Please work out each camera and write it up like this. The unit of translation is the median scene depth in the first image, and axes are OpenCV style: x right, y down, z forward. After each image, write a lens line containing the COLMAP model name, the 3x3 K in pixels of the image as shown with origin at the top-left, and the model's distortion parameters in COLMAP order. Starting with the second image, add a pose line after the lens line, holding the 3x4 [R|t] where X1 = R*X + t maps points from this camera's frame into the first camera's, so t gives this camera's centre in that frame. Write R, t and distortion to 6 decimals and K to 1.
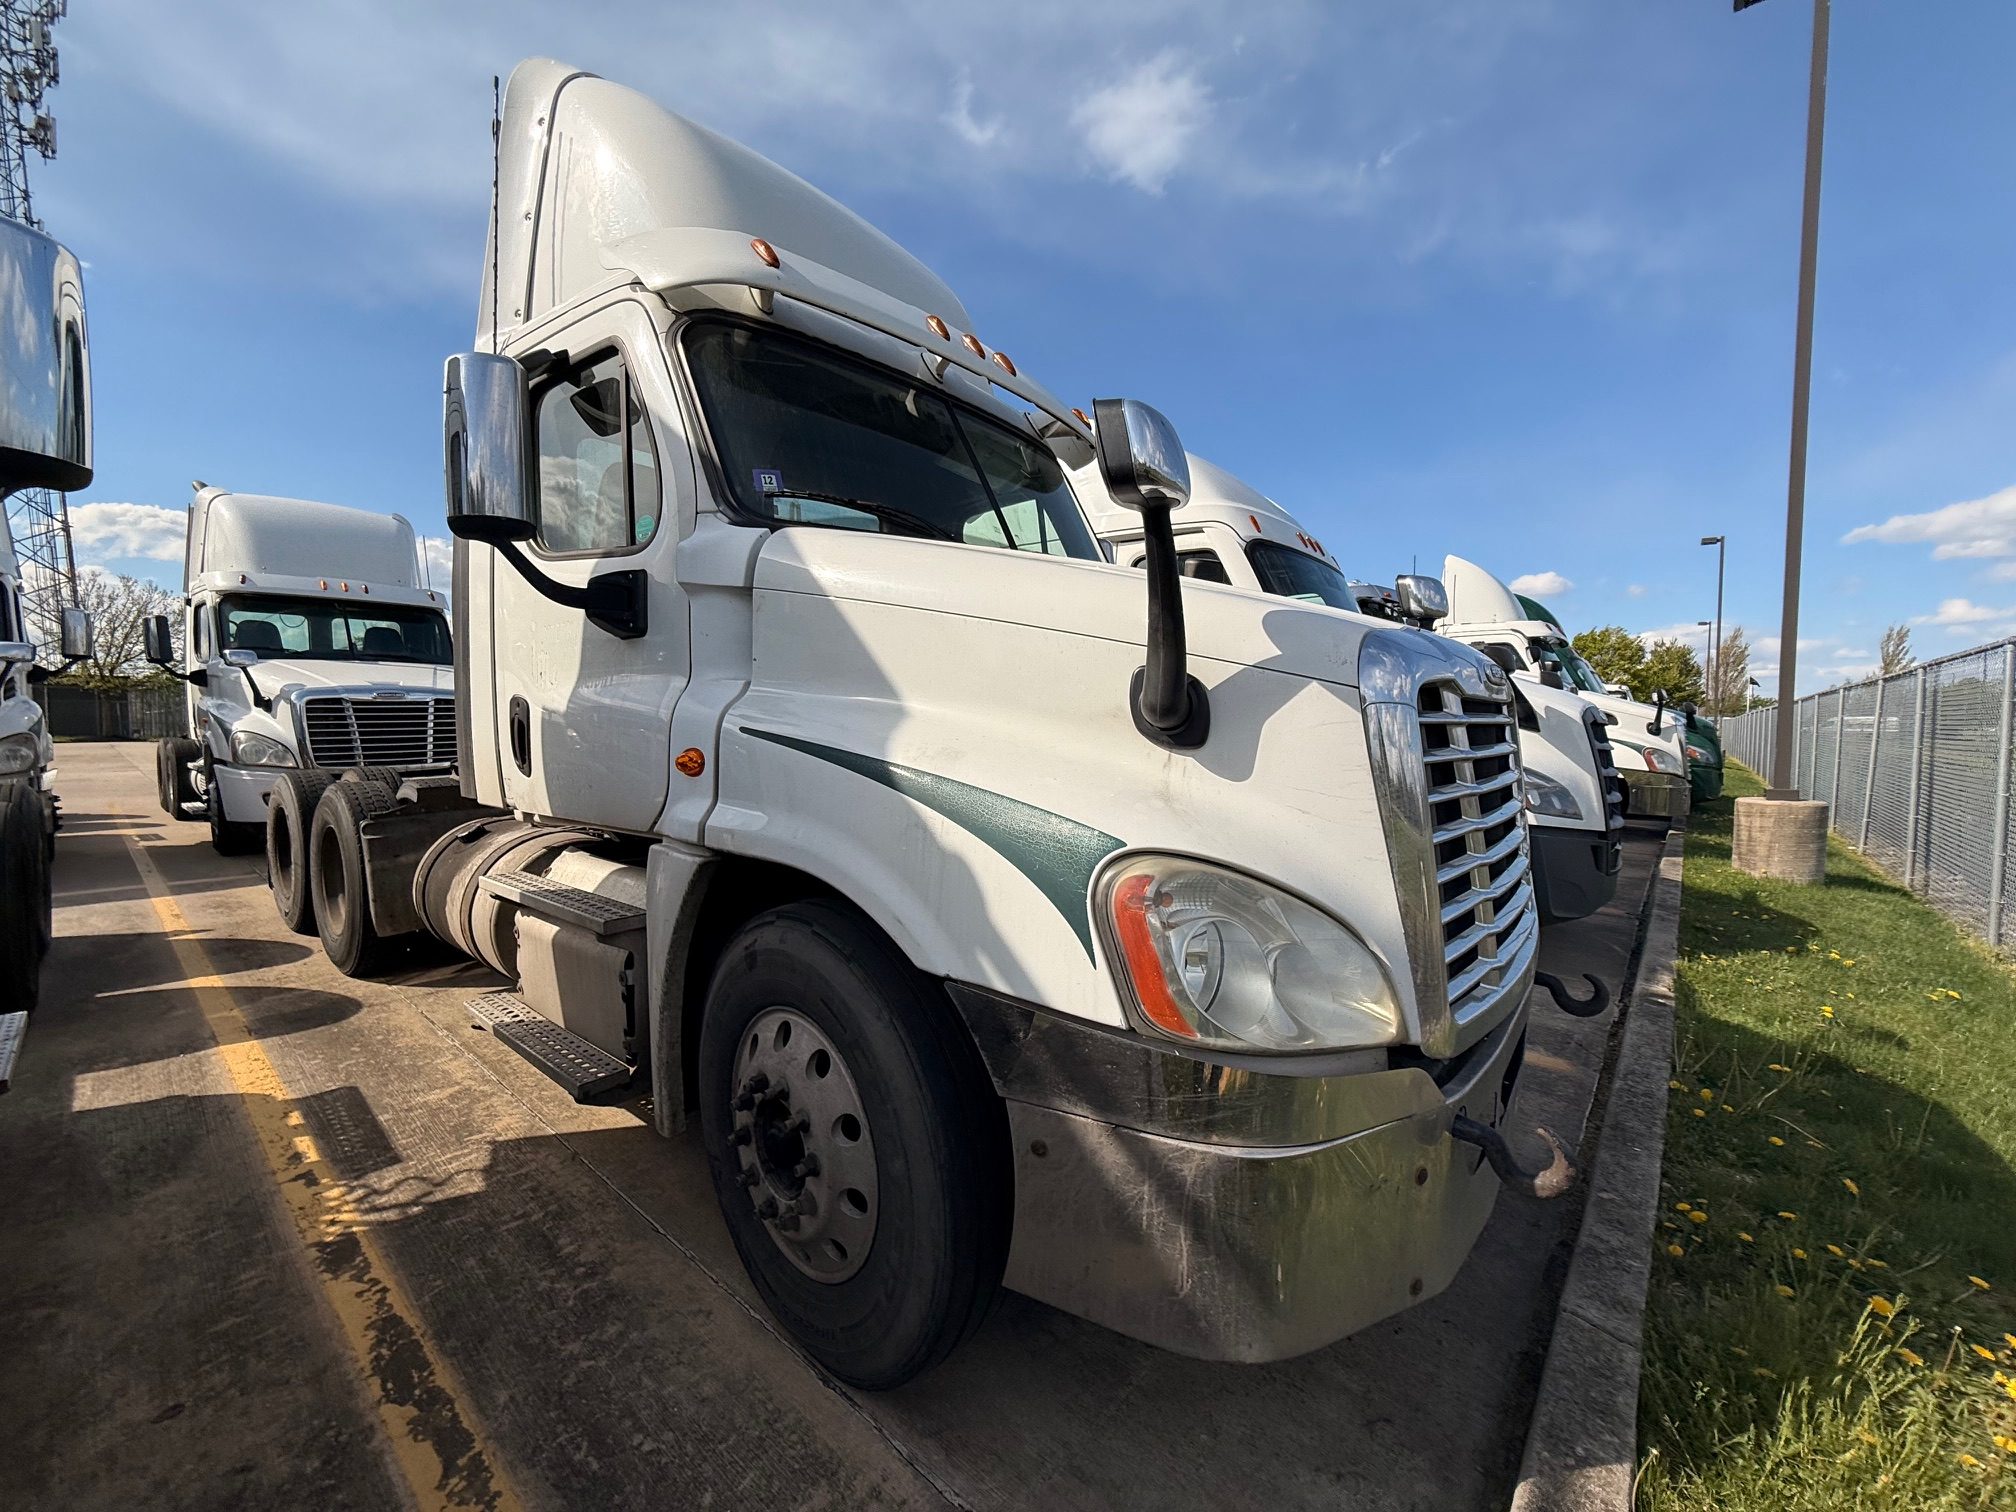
lens RADIAL K [[790.4, 0, 1017.1], [0, 790.4, 758.3], [0, 0, 1]] dist [-0.001032, -0.000170]
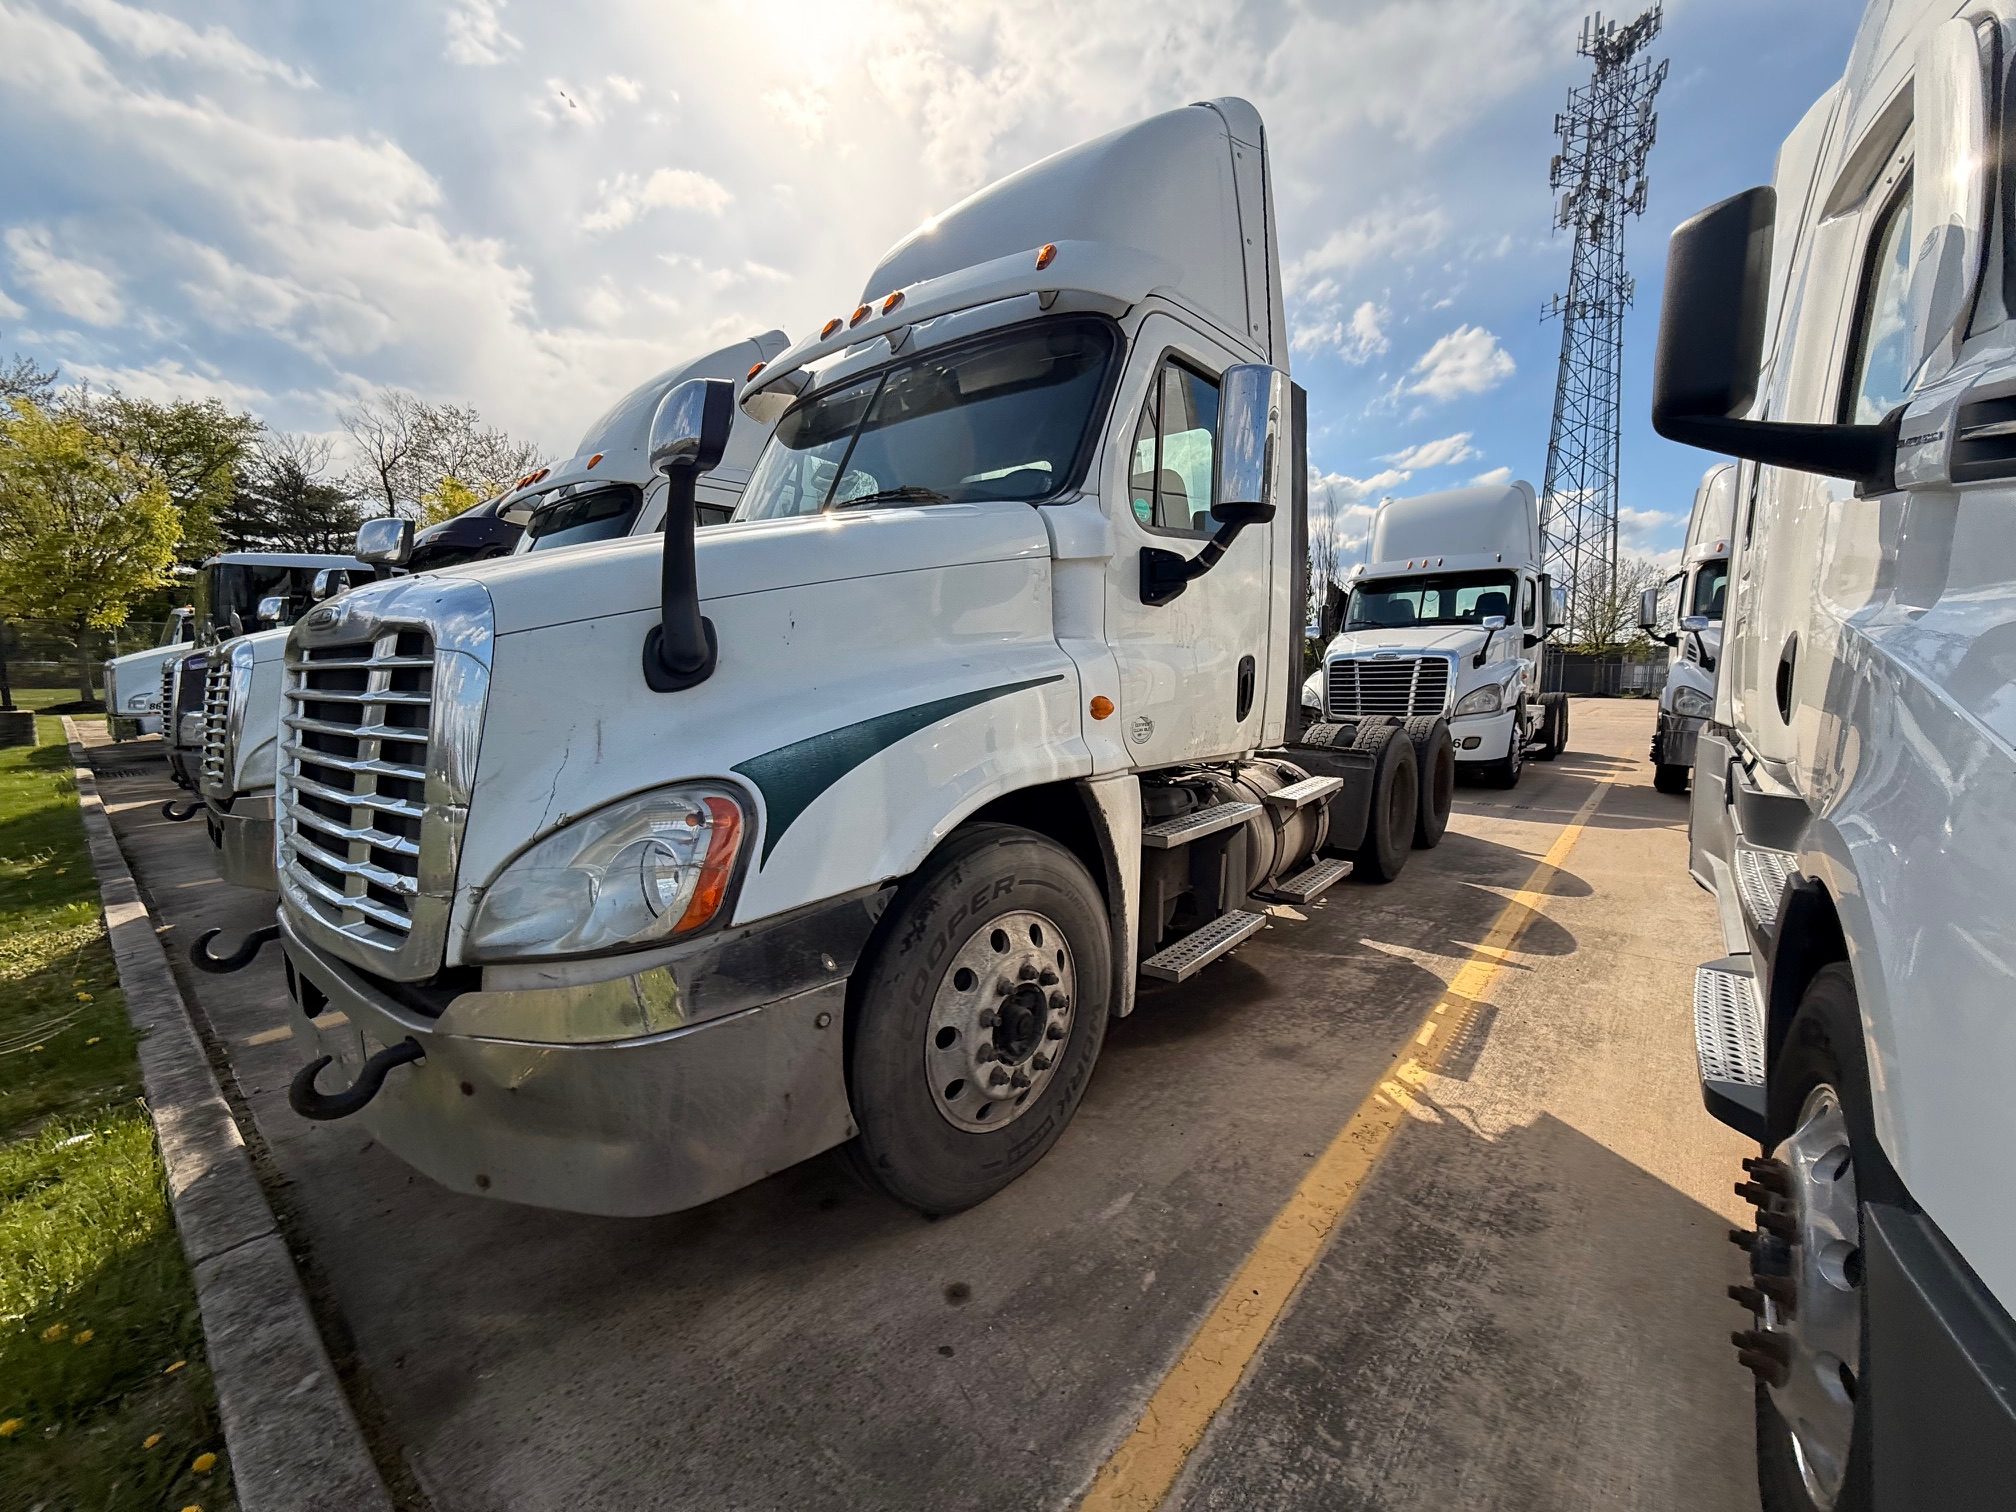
lens RADIAL K [[790.4, 0, 1017.1], [0, 790.4, 758.3], [0, 0, 1]] dist [-0.001032, -0.000170]
pose [[0.024704, 0.097654, -0.994914, 0.296087], [-0.045681, 0.994288, 0.096458, -0.013586], [0.998651, 0.043066, 0.029024, 0.335894]]
